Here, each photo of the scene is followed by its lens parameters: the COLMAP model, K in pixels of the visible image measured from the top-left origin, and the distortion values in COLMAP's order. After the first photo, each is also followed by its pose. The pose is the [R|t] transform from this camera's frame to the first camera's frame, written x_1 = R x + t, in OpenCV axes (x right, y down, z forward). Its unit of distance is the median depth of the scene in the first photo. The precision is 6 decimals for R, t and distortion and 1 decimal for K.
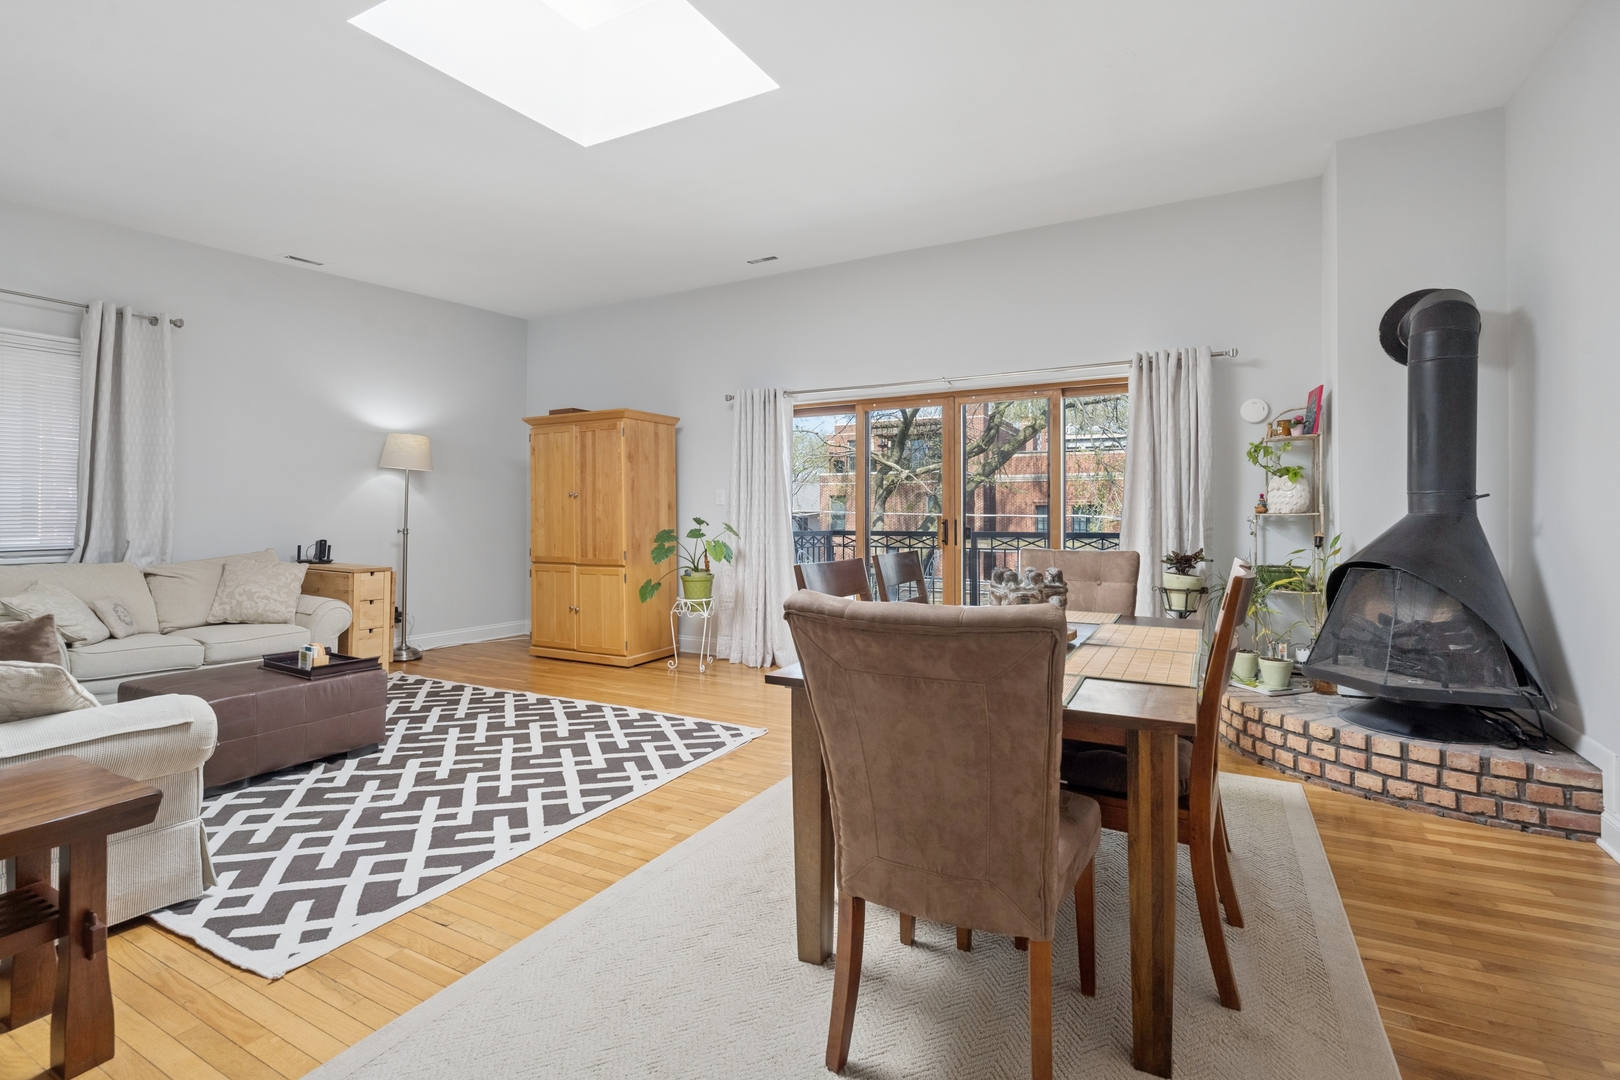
lens RADIAL K [[724.2, 0, 803.6], [0, 724.2, 511.5], [0, 0, 1]] dist [-0.010879, 0.002903]
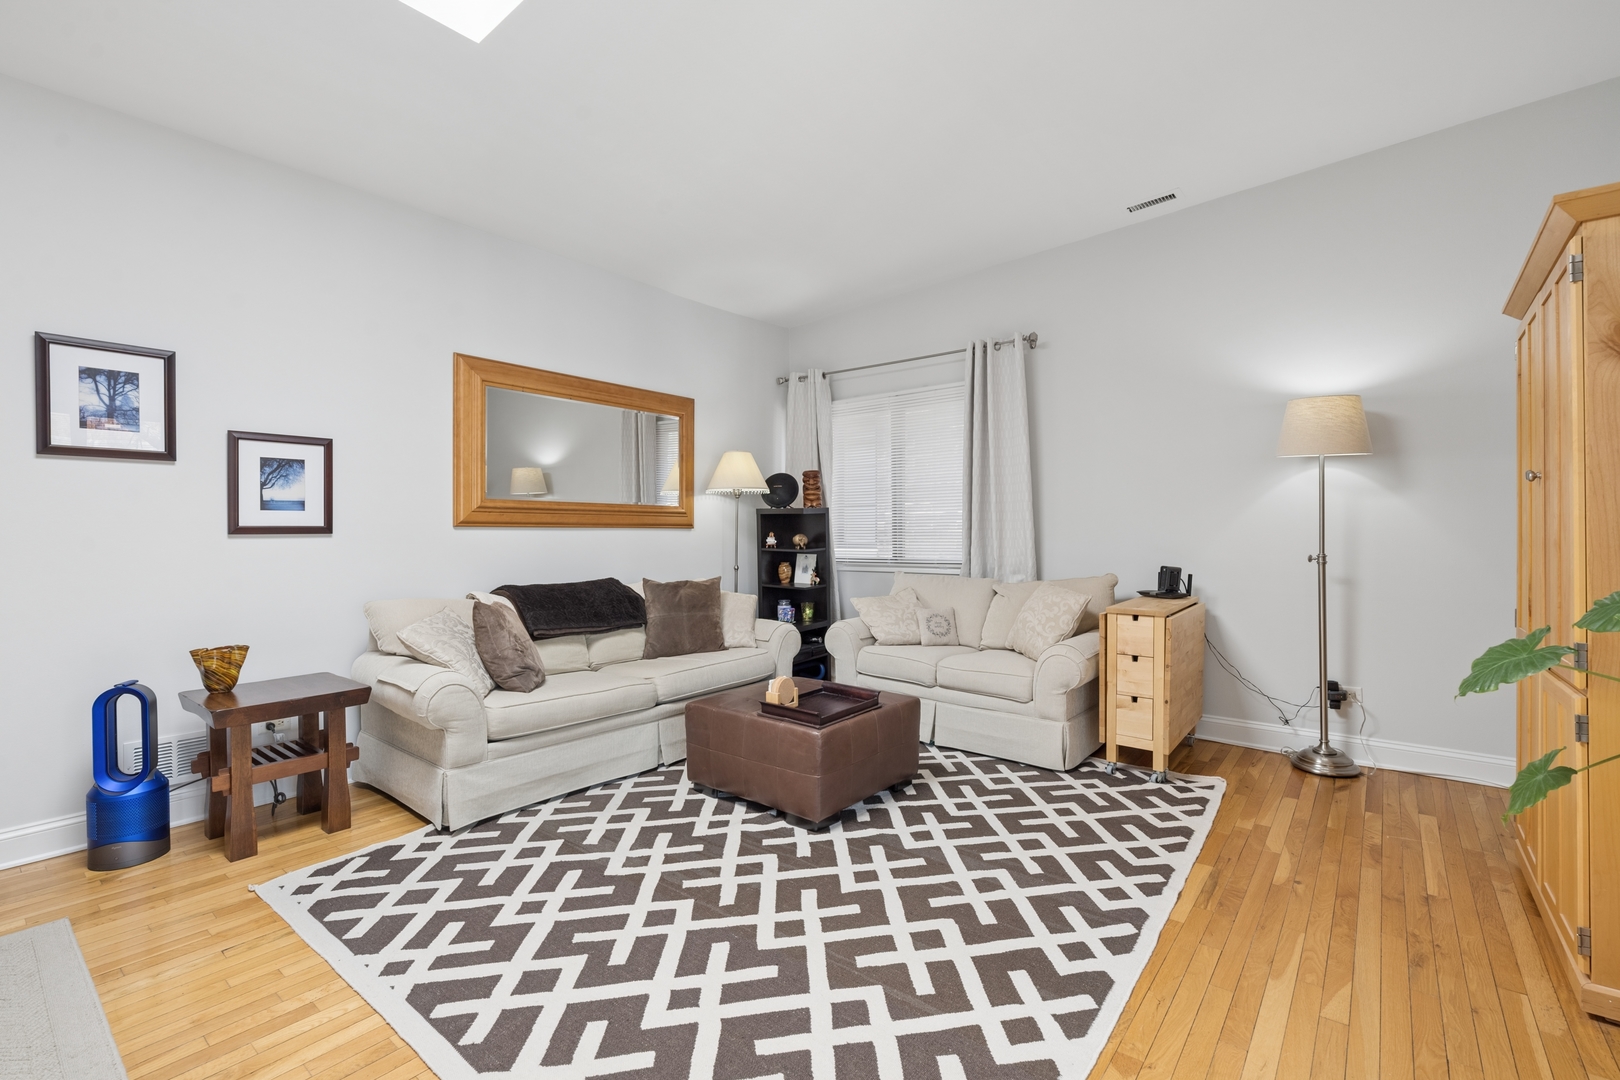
lens RADIAL K [[724.2, 0, 823.8], [0, 724.2, 536.3], [0, 0, 1]] dist [-0.010879, 0.002903]
pose [[-0.171593, 0.000415, -0.985168, 0.177395], [0.009914, 0.999950, -0.001306, 0.008044], [0.985118, -0.009991, -0.171588, 1.057717]]
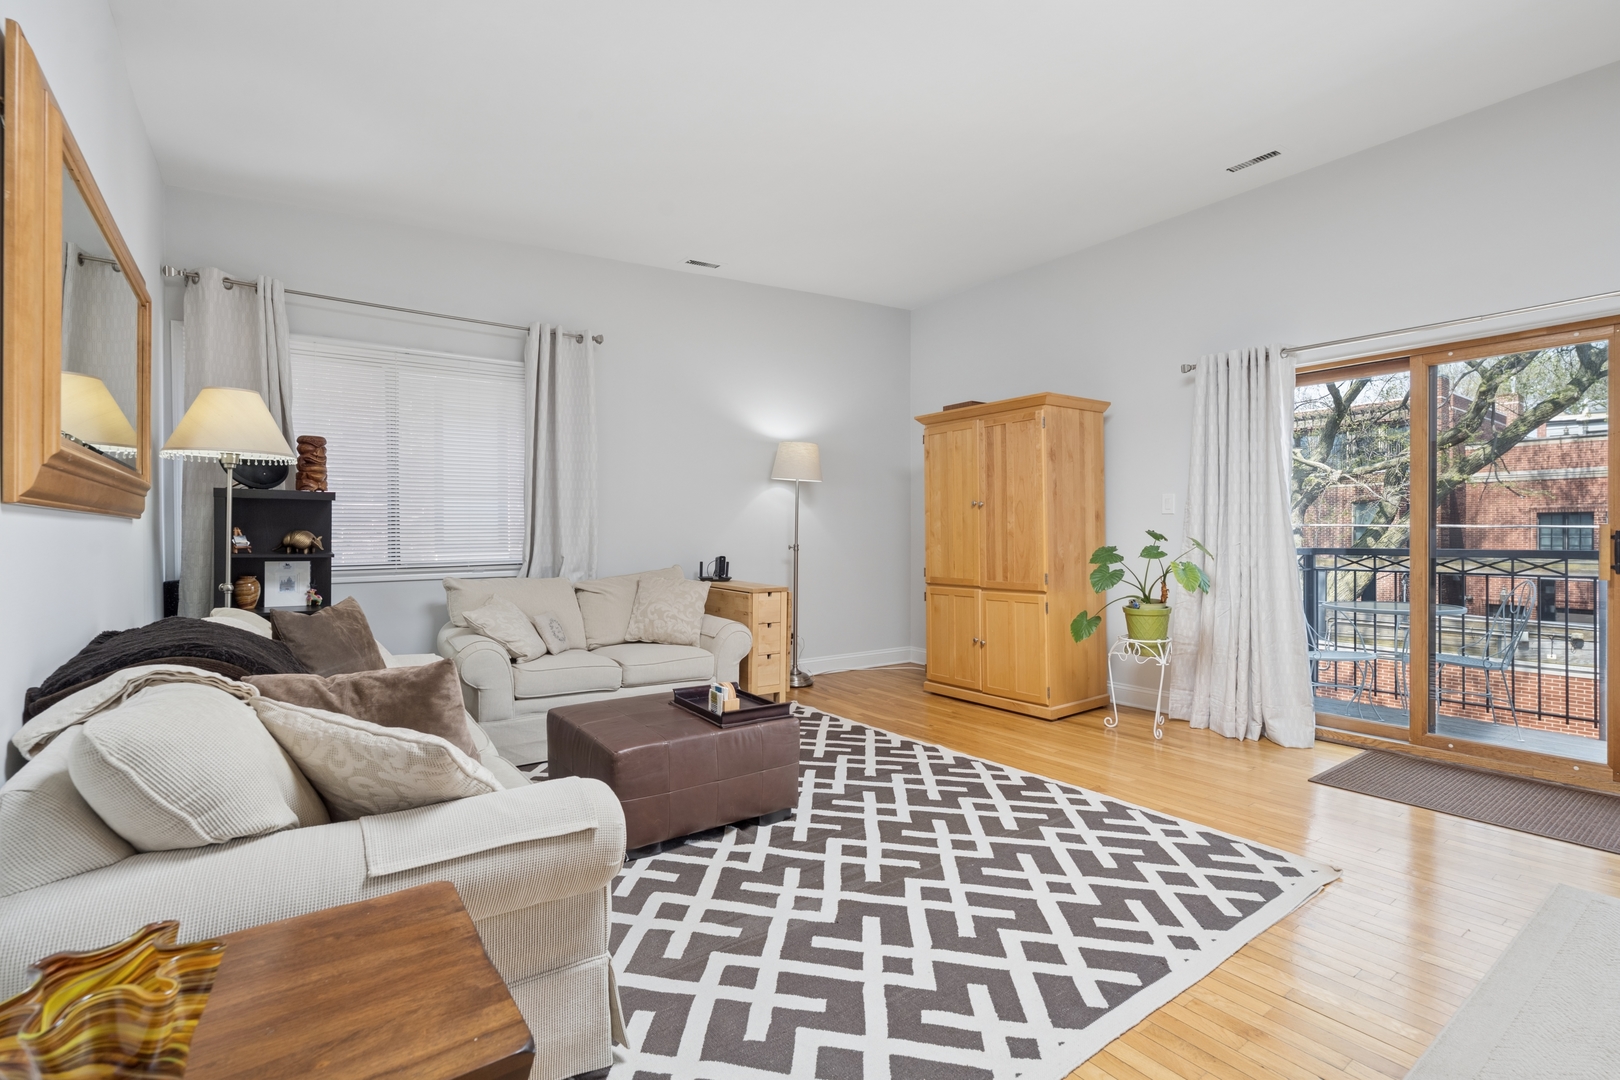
lens RADIAL K [[724.2, 0, 811.8], [0, 724.2, 540.8], [0, 0, 1]] dist [-0.010879, 0.002903]
pose [[0.901732, 0.000274, -0.432295, -0.196170], [0.008258, 0.999806, 0.017858, 0.003666], [0.432216, -0.019673, 0.901555, 0.253704]]
